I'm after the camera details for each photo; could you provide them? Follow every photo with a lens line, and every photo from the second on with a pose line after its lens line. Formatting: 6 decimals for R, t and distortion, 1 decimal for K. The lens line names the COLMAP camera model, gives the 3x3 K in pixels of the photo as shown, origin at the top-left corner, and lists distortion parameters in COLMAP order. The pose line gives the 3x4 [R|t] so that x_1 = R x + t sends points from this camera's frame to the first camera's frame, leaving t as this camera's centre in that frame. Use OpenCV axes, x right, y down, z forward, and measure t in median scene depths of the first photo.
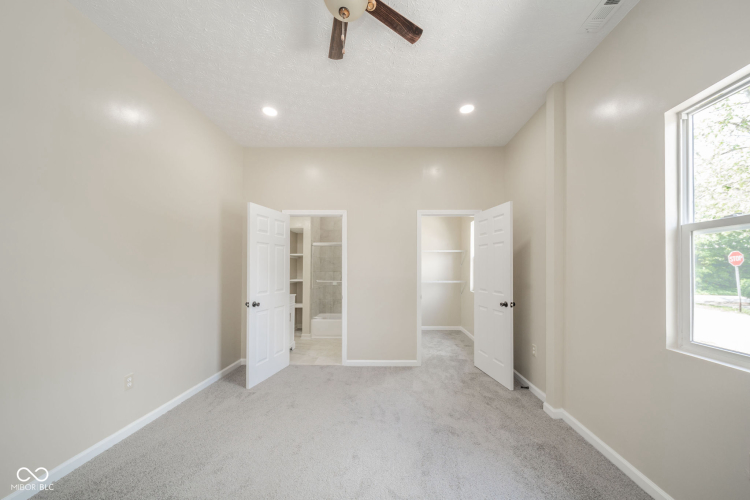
lens RADIAL K [[272.4, 0, 388.9], [0, 272.4, 267.4], [0, 0, 1]] dist [-0.001729, -0.000072]
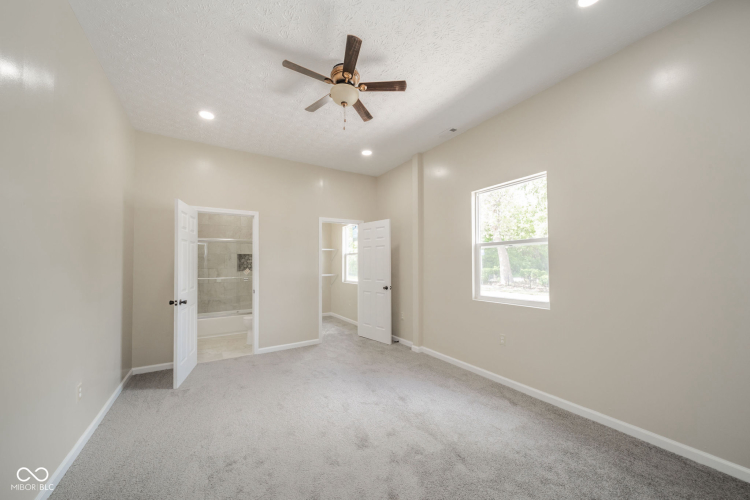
lens RADIAL K [[270.2, 0, 378.0], [0, 270.2, 264.3], [0, 0, 1]] dist [-0.000209, -0.000037]
pose [[0.833658, -0.009342, 0.552201, -0.600771], [0.006494, 0.999954, 0.007113, -0.006269], [-0.552242, -0.002344, 0.833680, -0.291593]]
